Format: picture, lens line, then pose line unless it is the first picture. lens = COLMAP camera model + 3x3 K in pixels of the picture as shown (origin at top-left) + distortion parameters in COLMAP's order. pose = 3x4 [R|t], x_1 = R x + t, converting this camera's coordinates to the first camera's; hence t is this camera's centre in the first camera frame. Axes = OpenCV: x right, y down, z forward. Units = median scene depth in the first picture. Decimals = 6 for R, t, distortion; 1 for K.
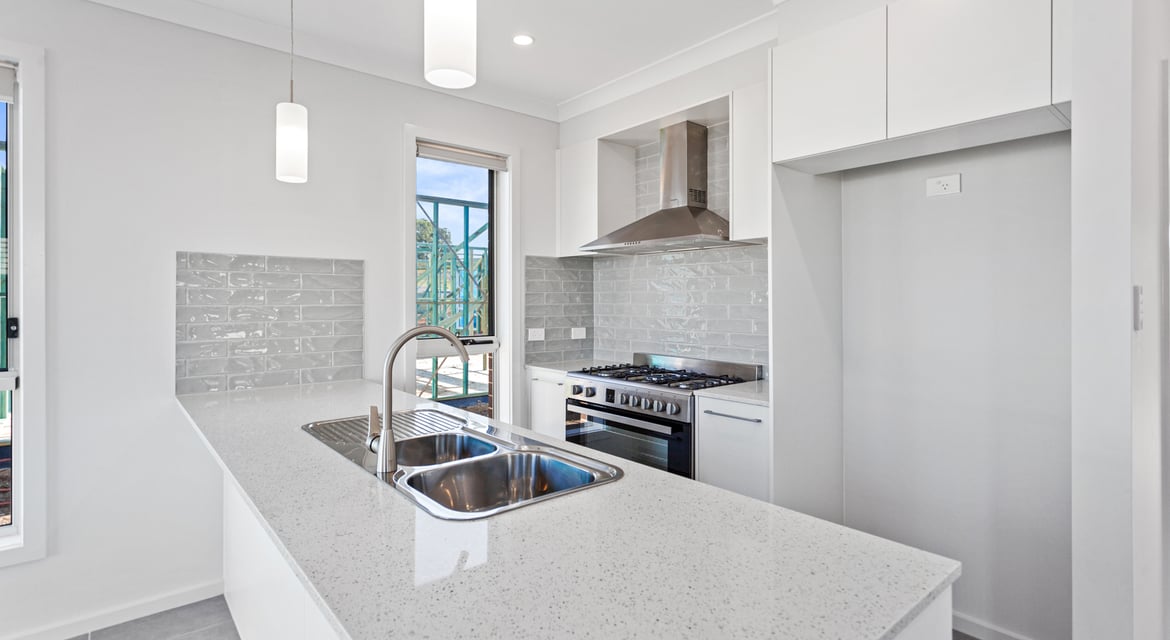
lens RADIAL K [[561.2, 0, 581.4], [0, 561.2, 300.9], [0, 0, 1]] dist [-0.005653, -0.000135]
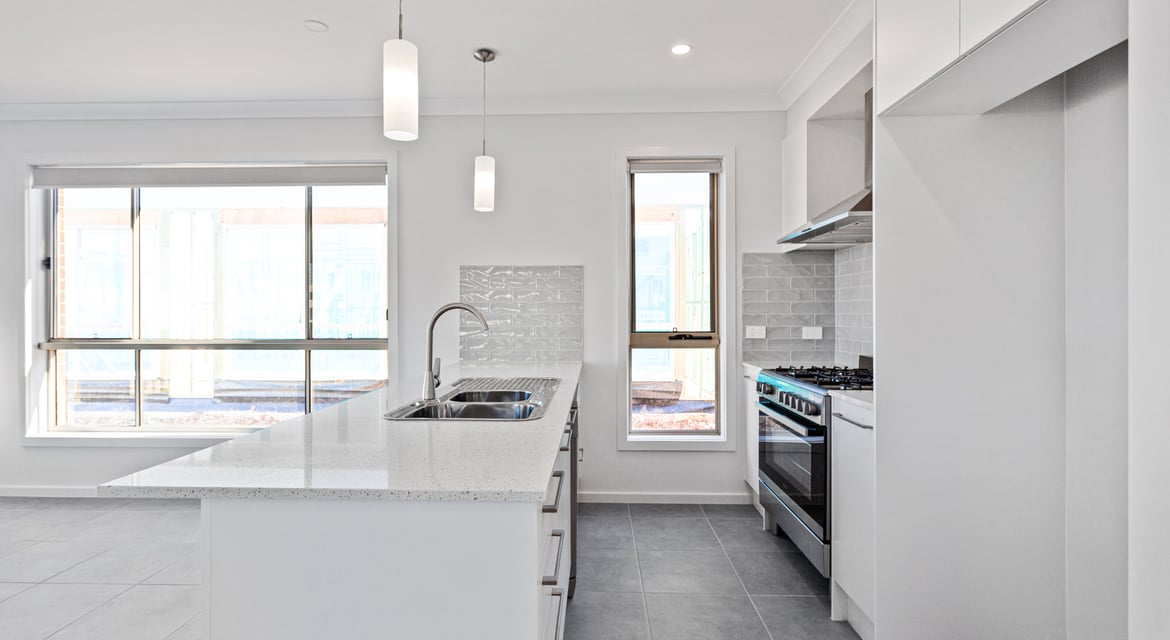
lens RADIAL K [[543.8, 0, 559.6], [0, 543.8, 317.1], [0, 0, 1]] dist [-0.004886, -0.000436]
pose [[0.746299, 0.005637, -0.665587, 0.305776], [0.000066, 0.999964, 0.008542, 0.025691], [0.665611, -0.006419, 0.746272, 0.057044]]
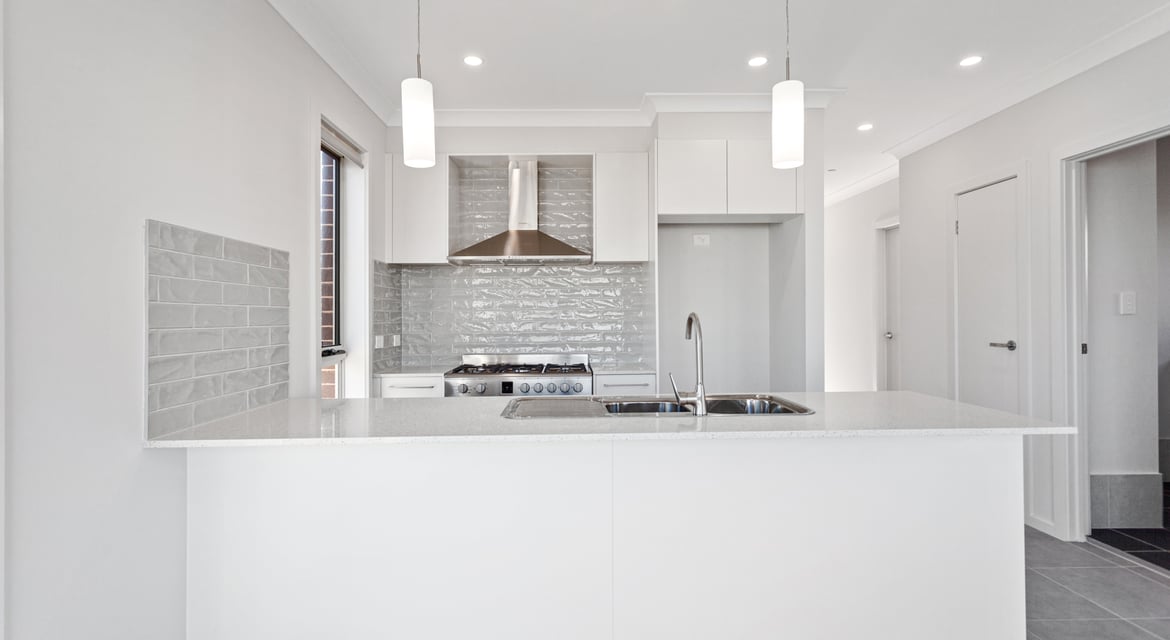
lens RADIAL K [[553.5, 0, 585.0], [0, 553.5, 320.0], [0, 0, 1]] dist [-0.034702, -0.000061]
pose [[0.616708, -0.010200, 0.787126, -0.619103], [0.010566, 0.999933, 0.004679, 0.022159], [-0.787121, 0.005431, 0.616775, 0.142258]]
